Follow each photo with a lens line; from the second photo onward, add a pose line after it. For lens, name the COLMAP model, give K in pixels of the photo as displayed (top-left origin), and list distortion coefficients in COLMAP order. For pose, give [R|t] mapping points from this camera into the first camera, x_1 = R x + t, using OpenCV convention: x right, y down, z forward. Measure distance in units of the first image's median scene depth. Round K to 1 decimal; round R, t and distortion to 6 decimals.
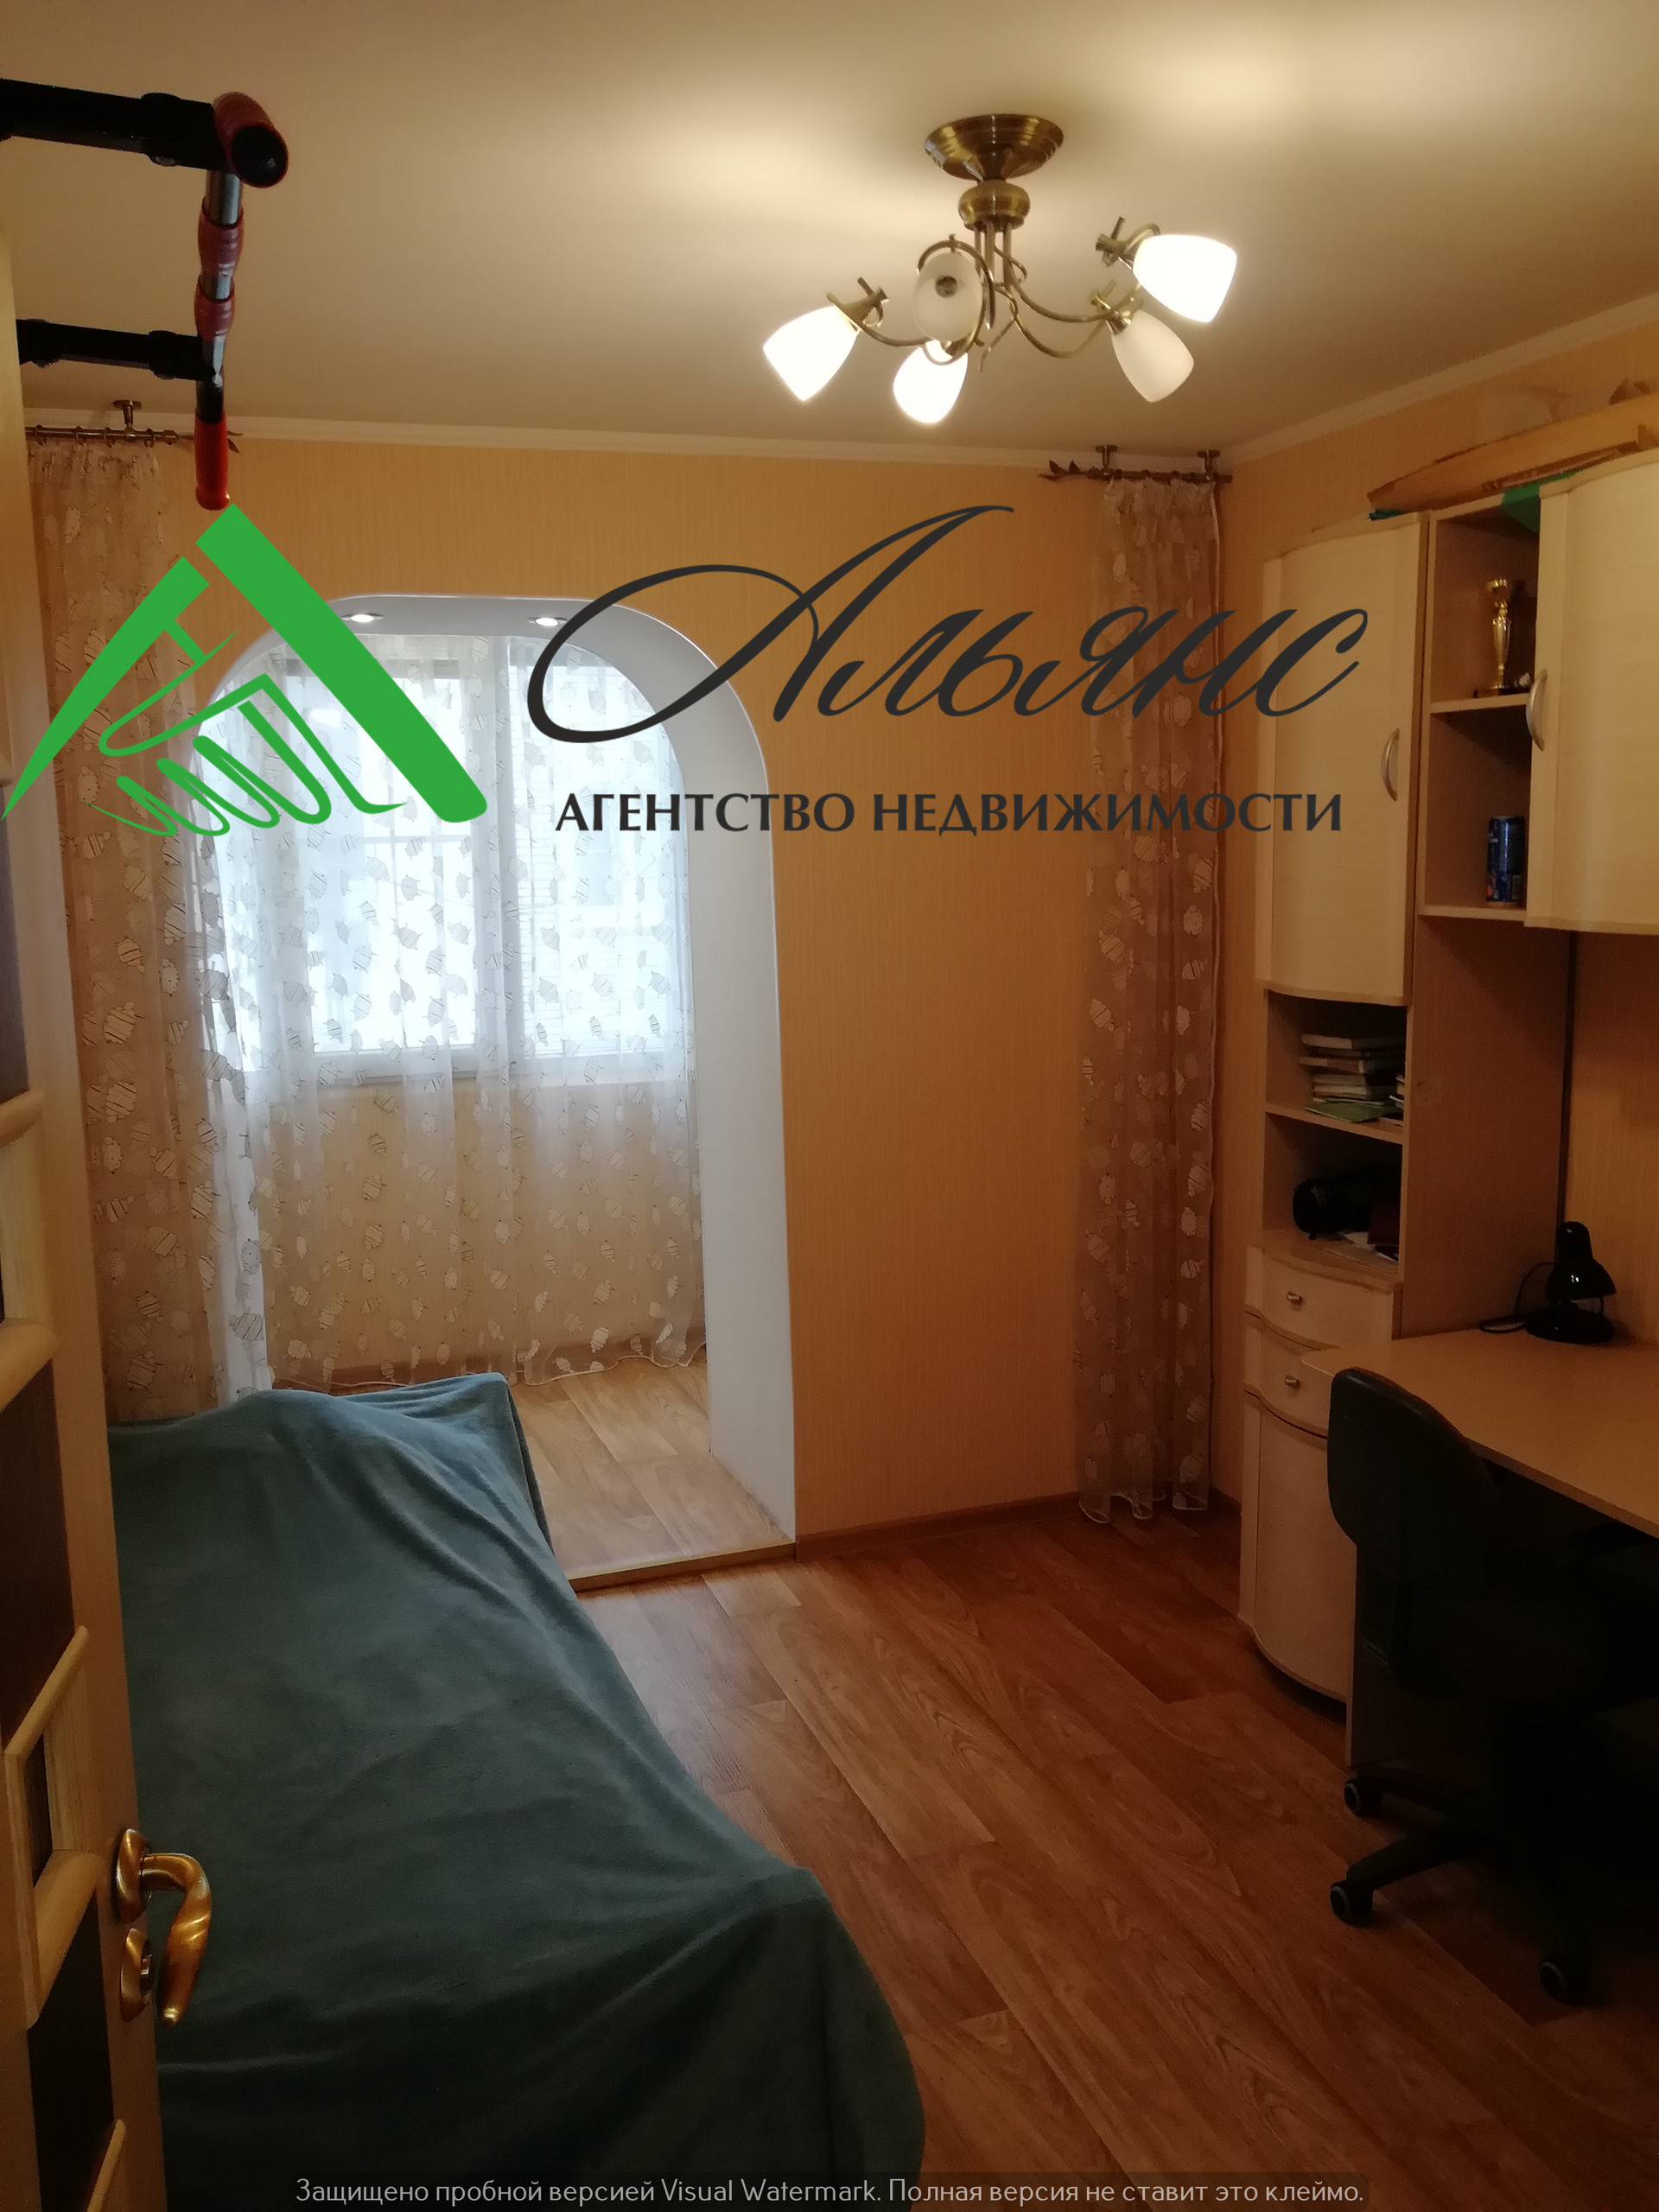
lens RADIAL K [[1807.3, 0, 829.6], [0, 1807.3, 1115.3], [0, 0, 1]] dist [0.011437, 0.016228]
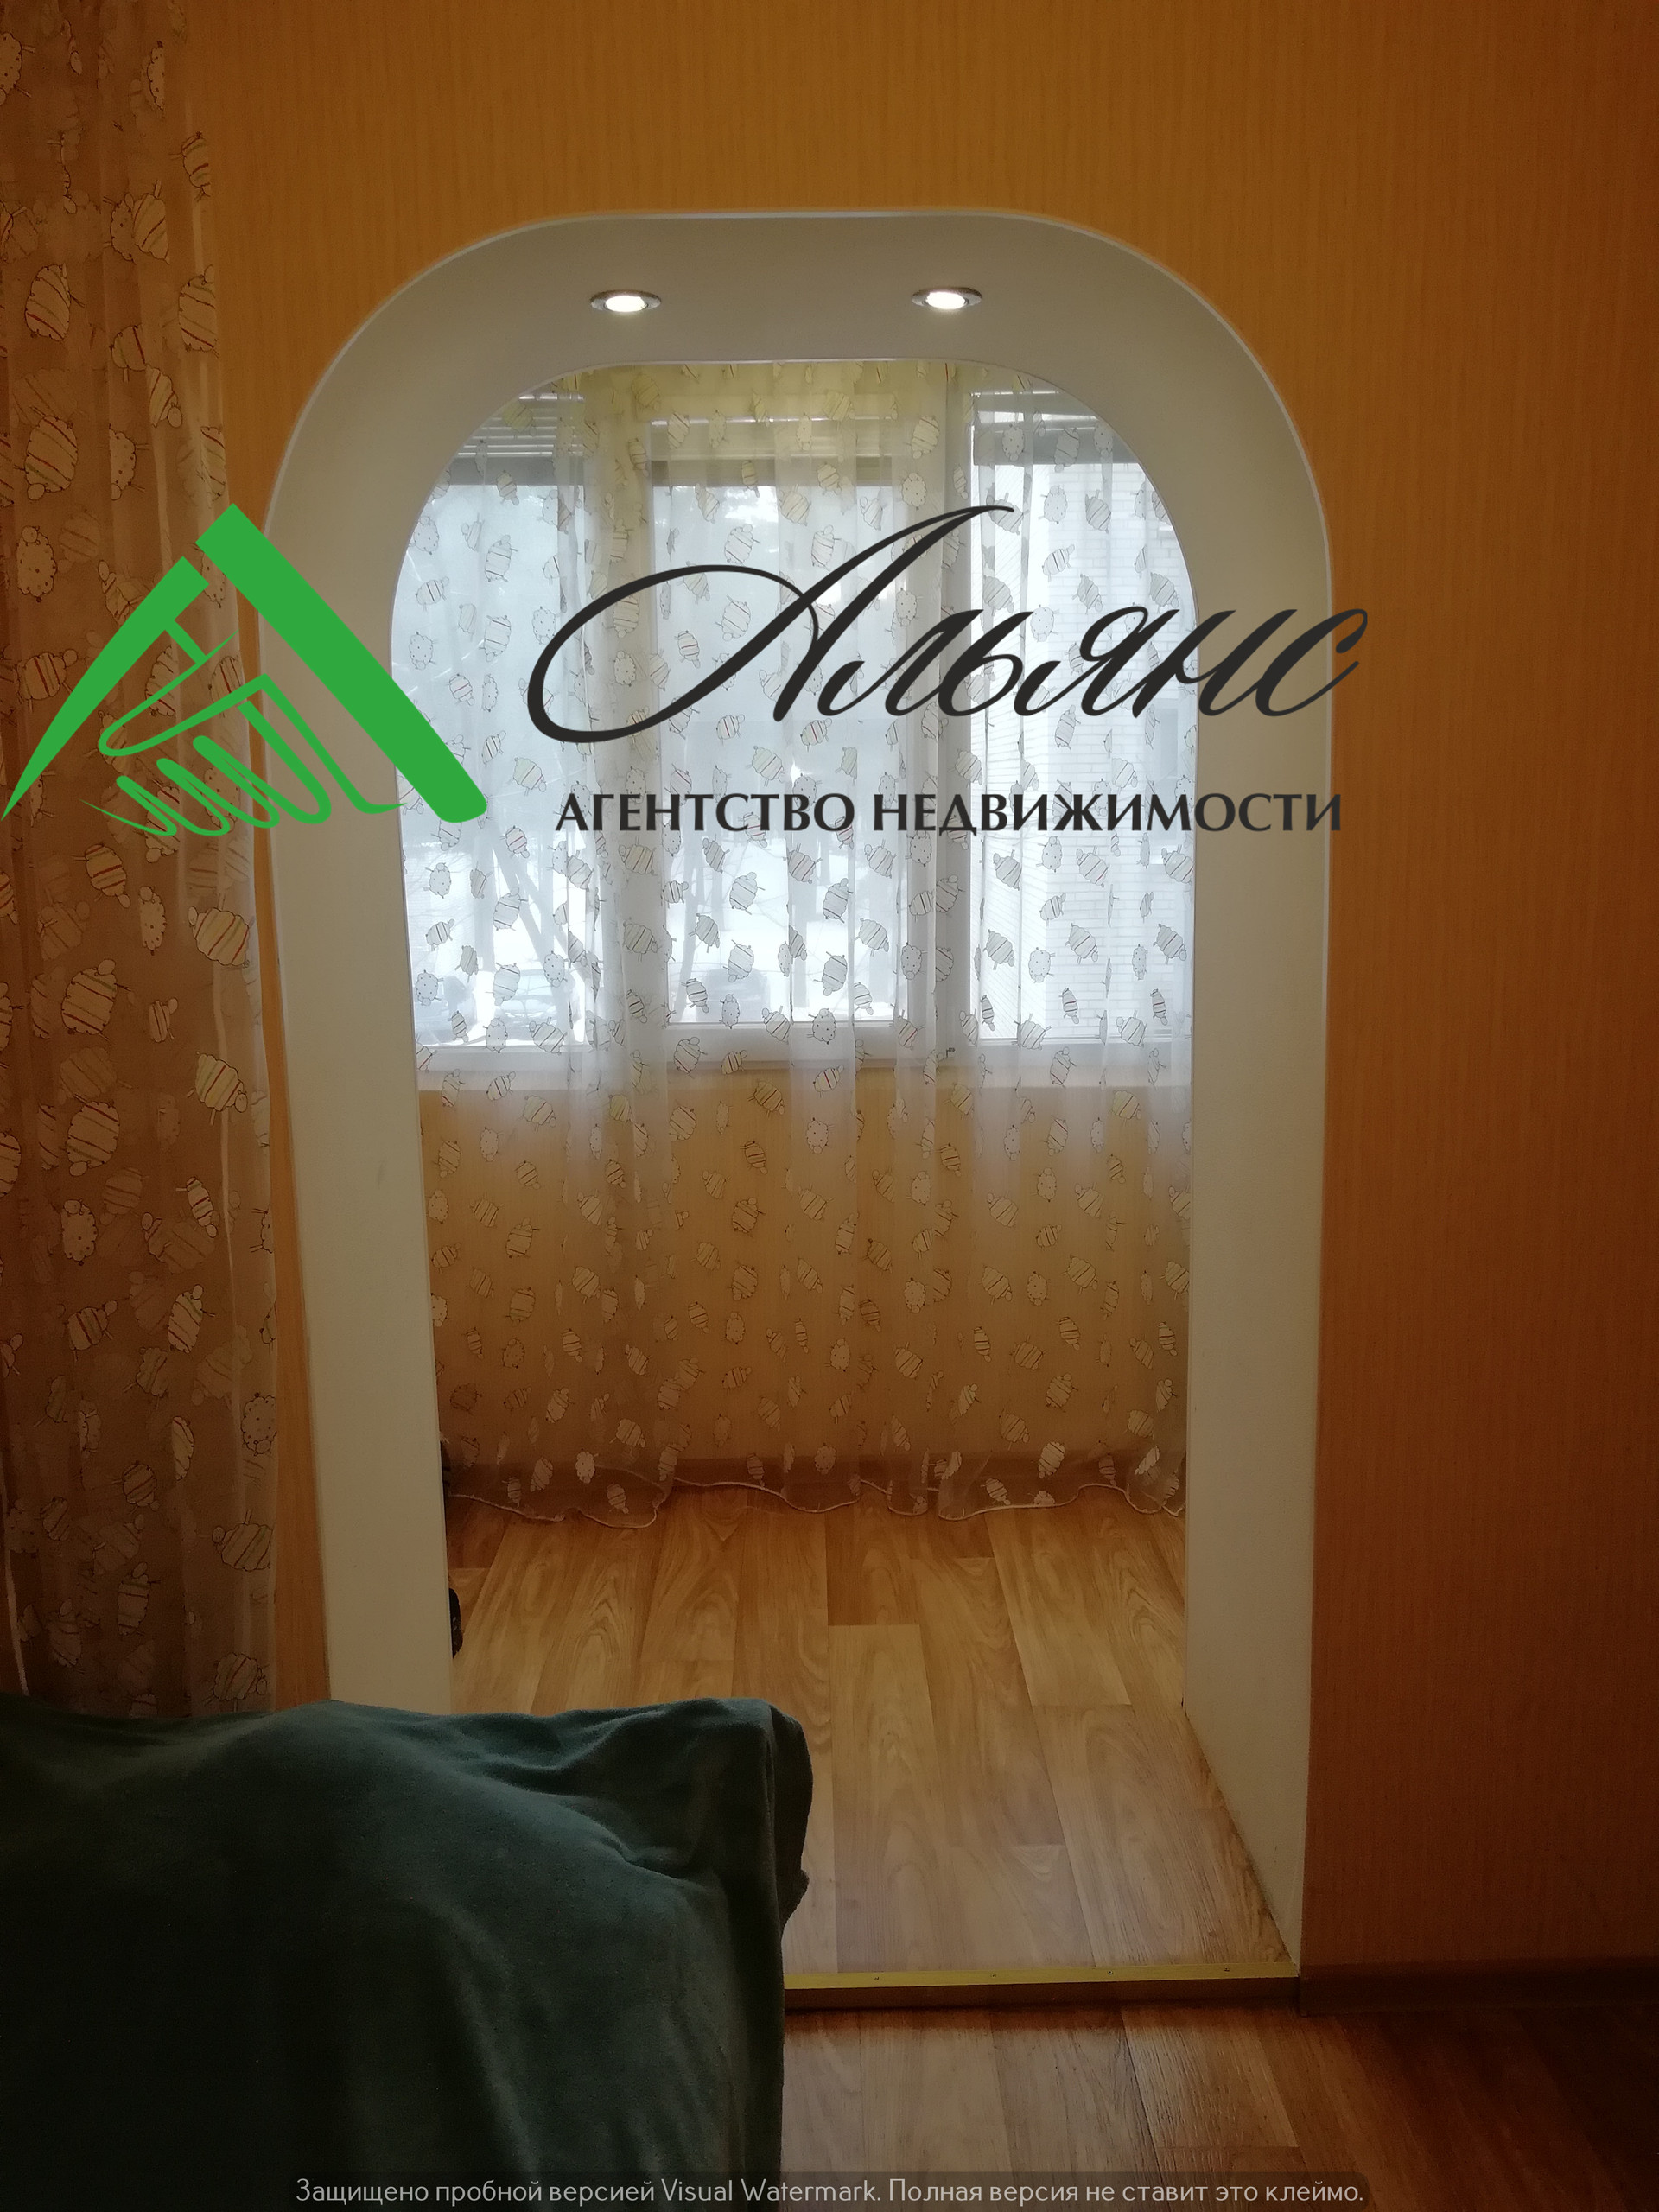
lens RADIAL K [[1807.3, 0, 823.3], [0, 1807.3, 1102.5], [0, 0, 1]] dist [0.011437, 0.016228]
pose [[0.944186, 0.062707, -0.323389, 0.007009], [-0.053862, 0.997891, 0.036239, -0.048595], [0.324979, -0.016798, 0.945572, 0.509364]]
